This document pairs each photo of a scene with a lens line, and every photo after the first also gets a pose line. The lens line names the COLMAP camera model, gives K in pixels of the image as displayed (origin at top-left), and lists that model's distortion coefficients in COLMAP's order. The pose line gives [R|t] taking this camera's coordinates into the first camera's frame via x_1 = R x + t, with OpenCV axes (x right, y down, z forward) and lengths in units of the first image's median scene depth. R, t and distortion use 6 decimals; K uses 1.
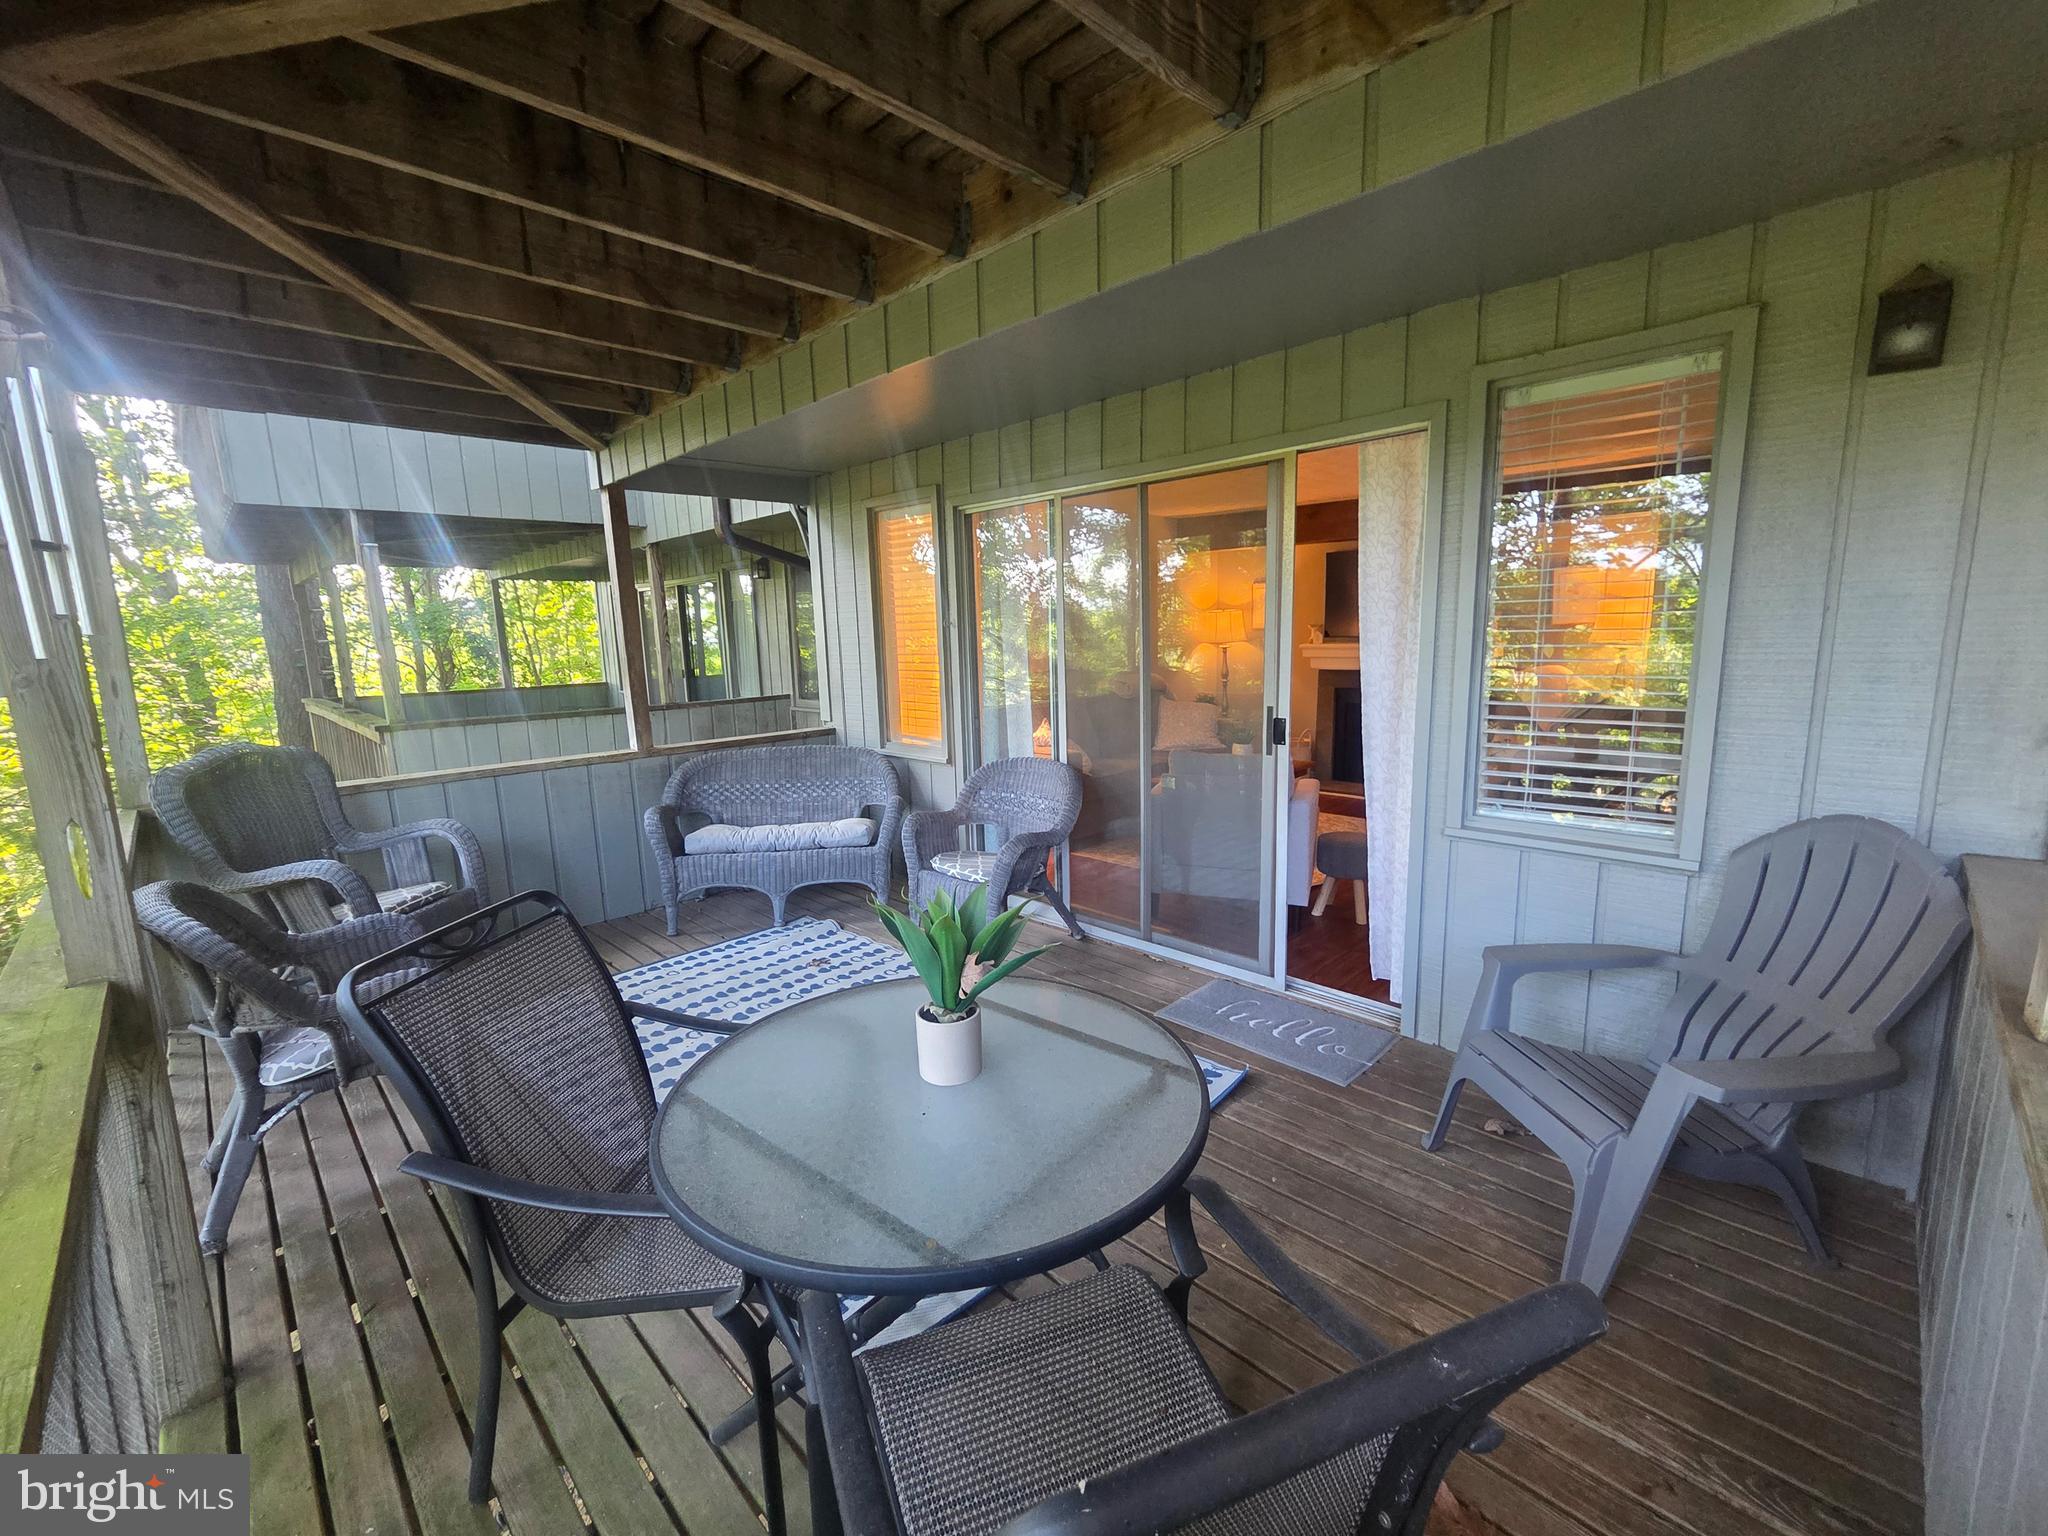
lens RADIAL K [[843.9, 0, 1022.4], [0, 843.9, 765.7], [0, 0, 1]] dist [-0.002607, 0.000078]
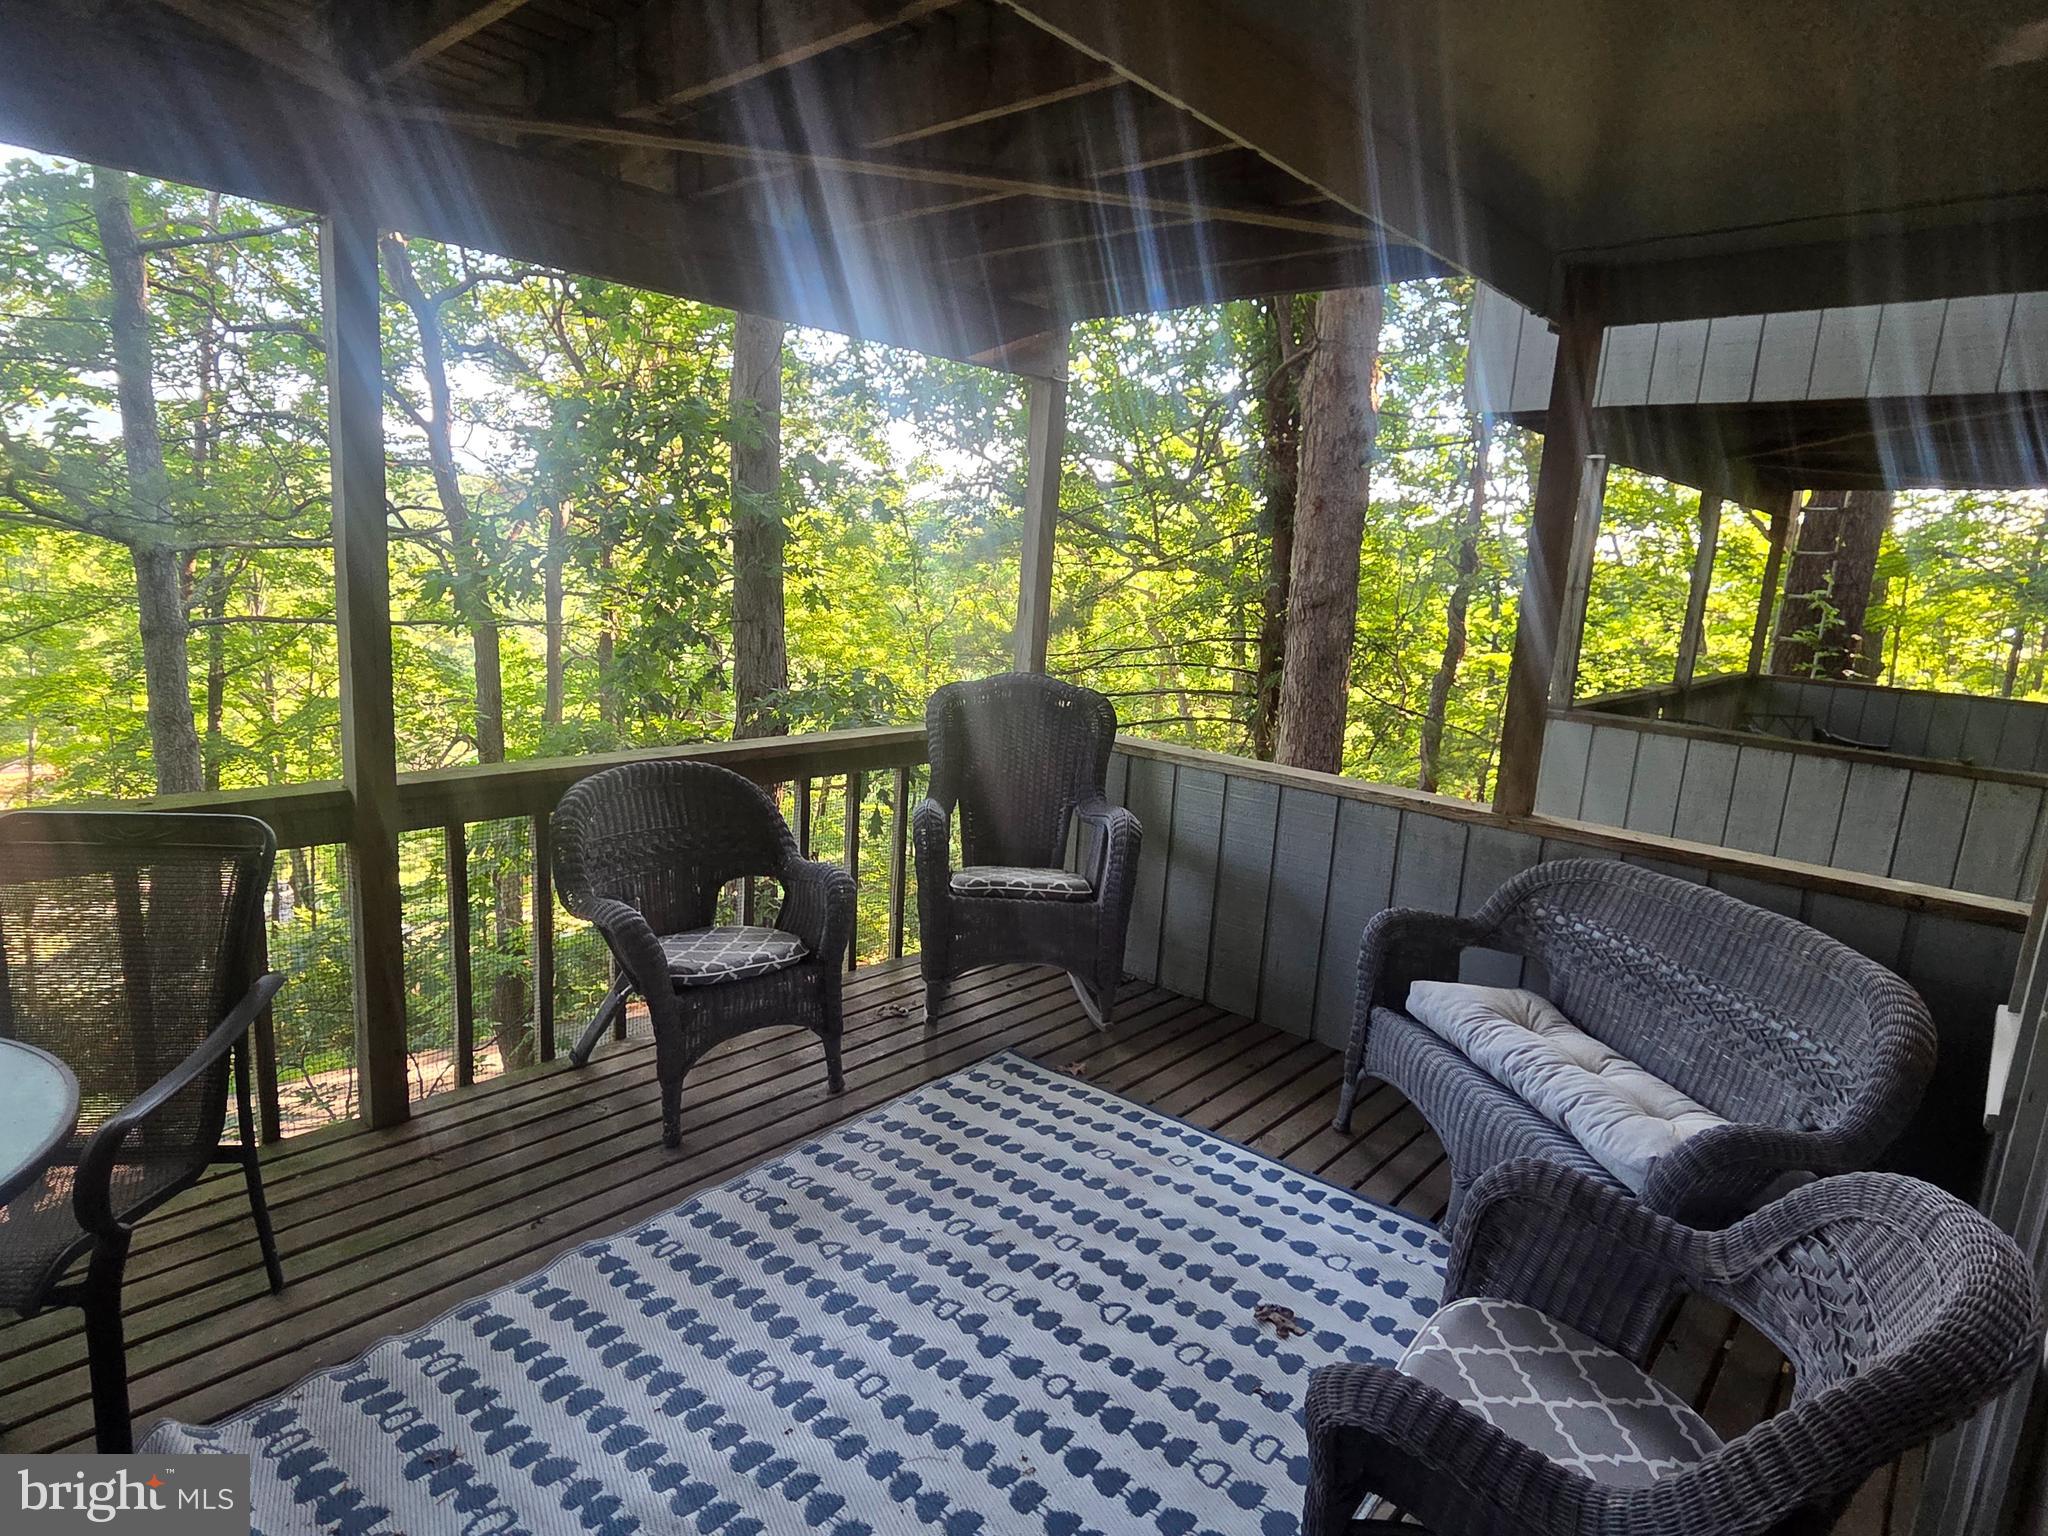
lens RADIAL K [[1142.0, 0, 1012.0], [0, 1142.0, 782.6], [0, 0, 1]] dist [-0.001185, -0.000281]
pose [[0.054749, 0.231891, -0.971200, 0.293331], [-0.223757, 0.950771, 0.214399, -0.150431], [0.973106, 0.205574, 0.103941, 0.733753]]
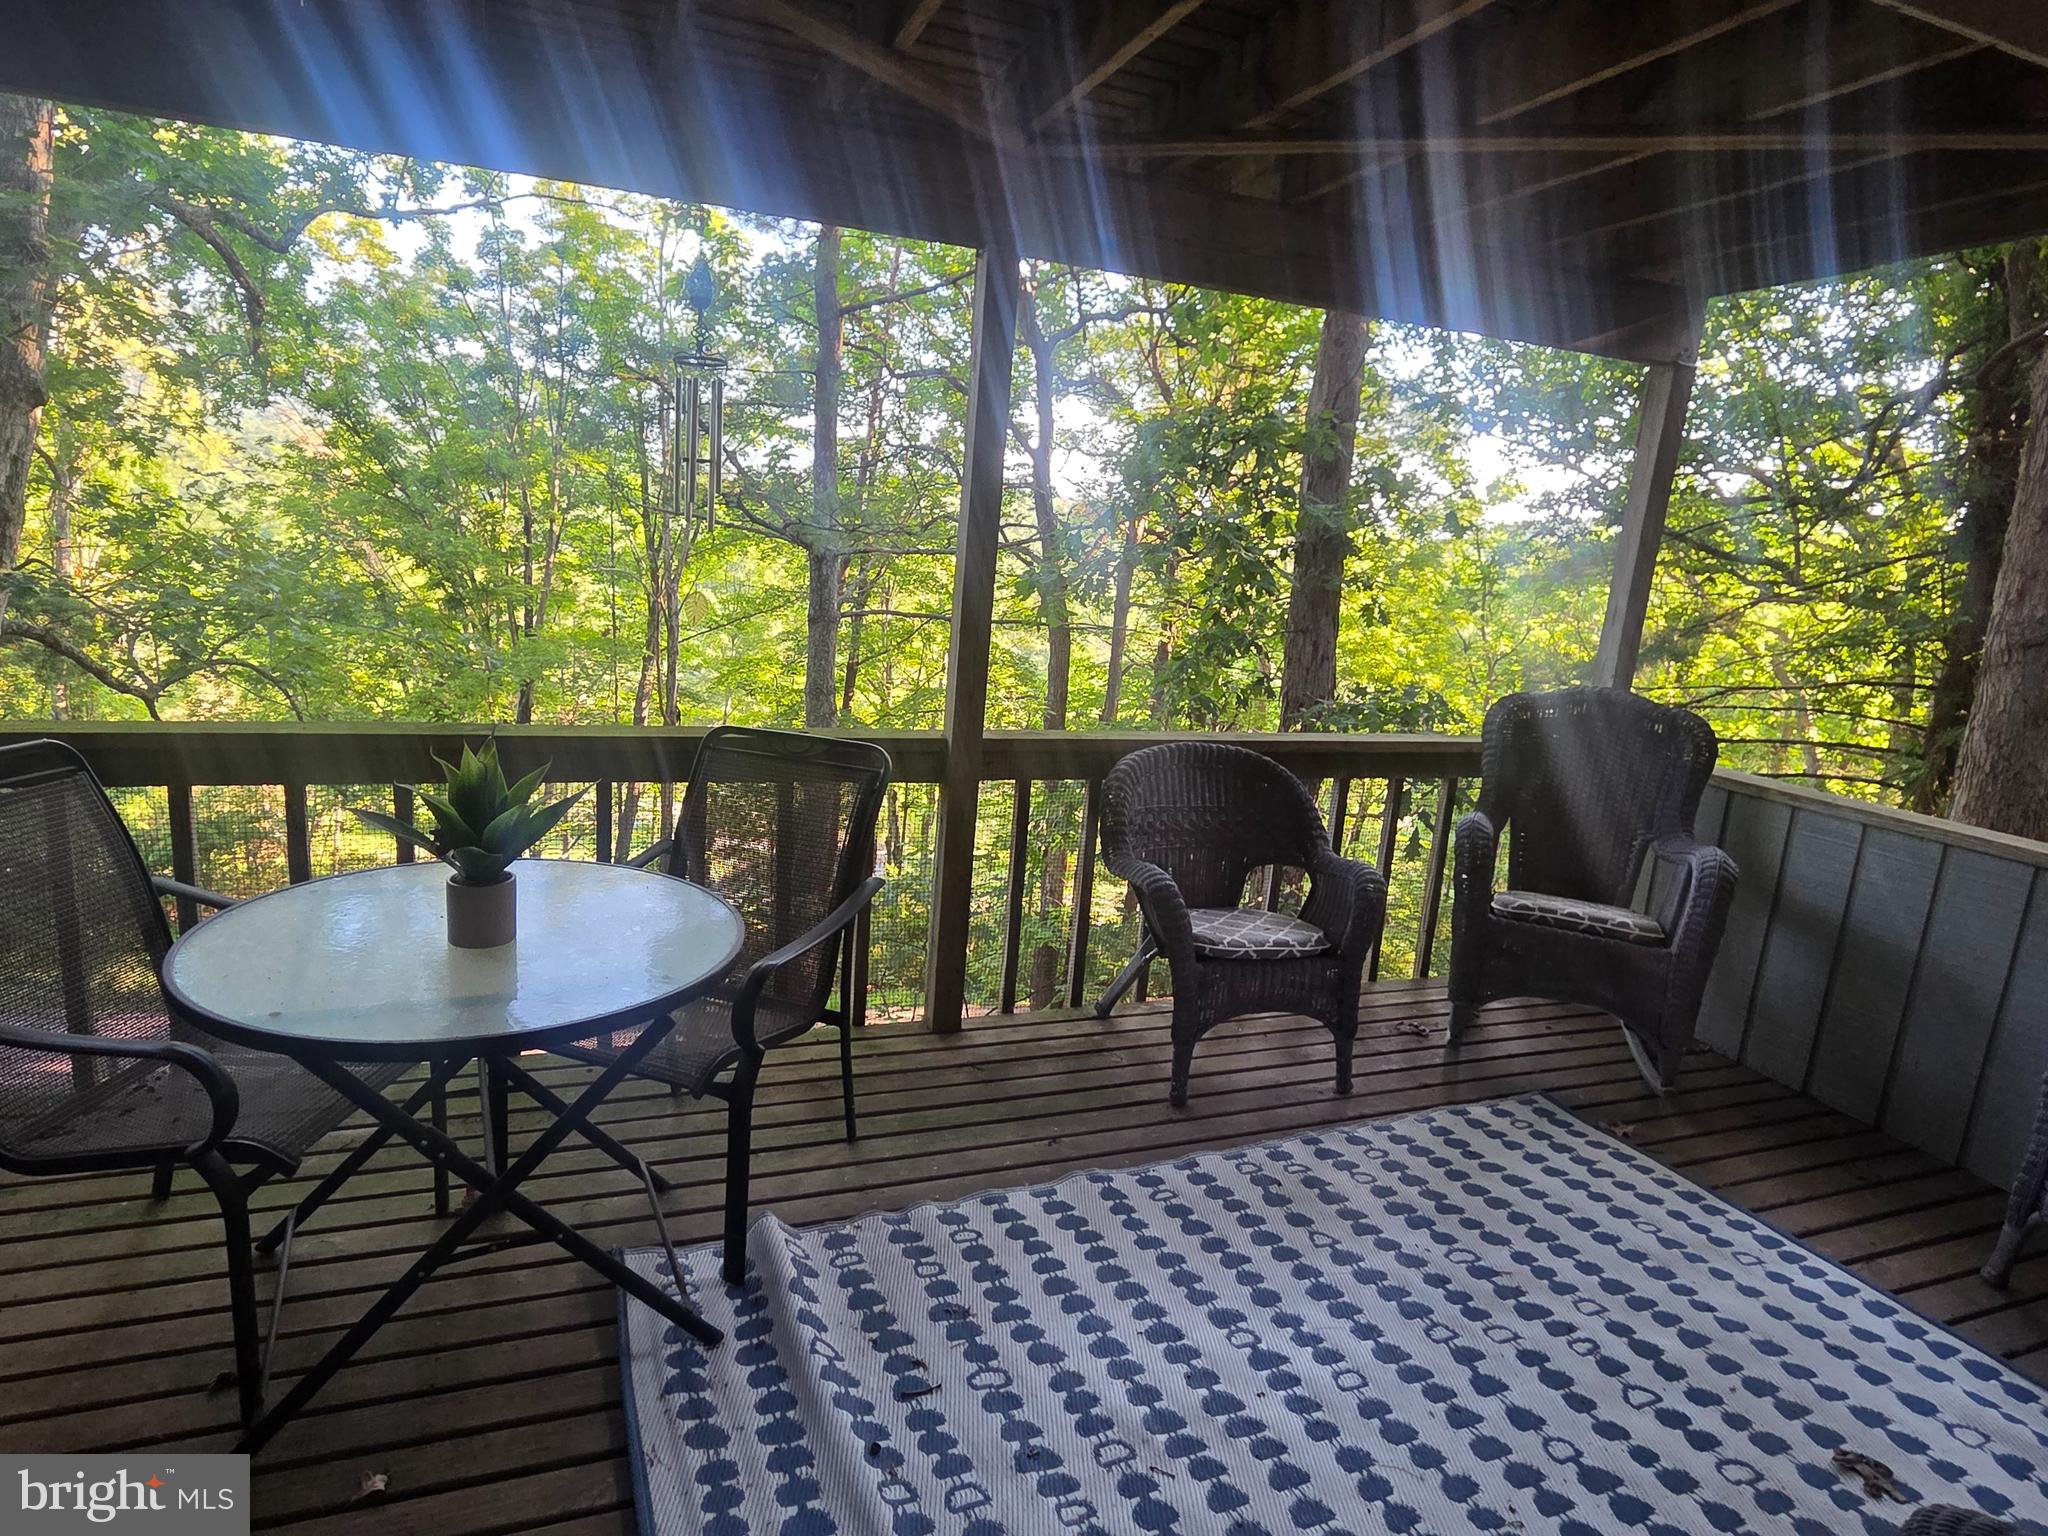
lens RADIAL K [[1142.0, 0, 1015.2], [0, 1142.0, 779.3], [0, 0, 1]] dist [-0.001185, -0.000281]
pose [[-0.402726, 0.191338, -0.895098, 0.310236], [-0.210467, 0.932347, 0.293995, -0.126553], [0.890795, 0.306788, -0.335210, 0.738273]]
